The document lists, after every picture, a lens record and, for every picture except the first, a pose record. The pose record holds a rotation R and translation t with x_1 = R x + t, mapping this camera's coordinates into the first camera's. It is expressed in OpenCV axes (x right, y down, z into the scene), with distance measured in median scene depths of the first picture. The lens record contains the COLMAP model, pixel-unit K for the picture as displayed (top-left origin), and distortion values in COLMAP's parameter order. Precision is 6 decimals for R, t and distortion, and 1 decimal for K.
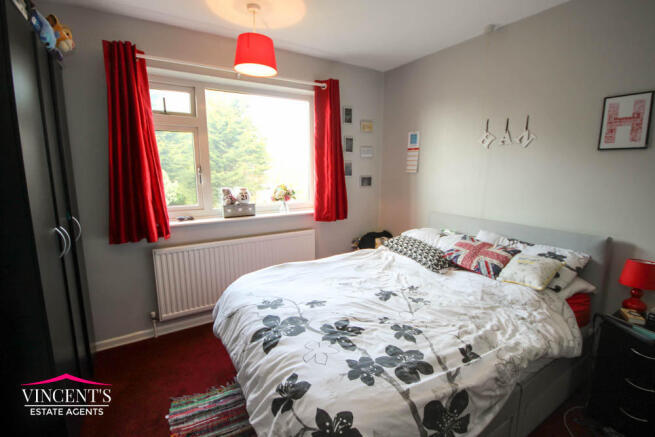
lens RADIAL K [[311.6, 0, 331.1], [0, 311.6, 214.7], [0, 0, 1]] dist [0.009195, -0.005950]
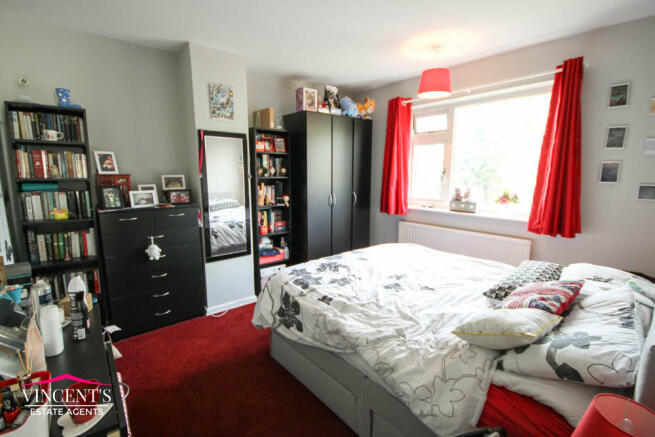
lens RADIAL K [[311.6, 0, 327.6], [0, 311.6, 218.5], [0, 0, 1]] dist [0.009195, -0.005950]
pose [[0.119734, 0.155057, -0.980623, 0.997614], [-0.152513, 0.978877, 0.136160, -0.064753], [0.981022, 0.133255, 0.140853, 0.426671]]
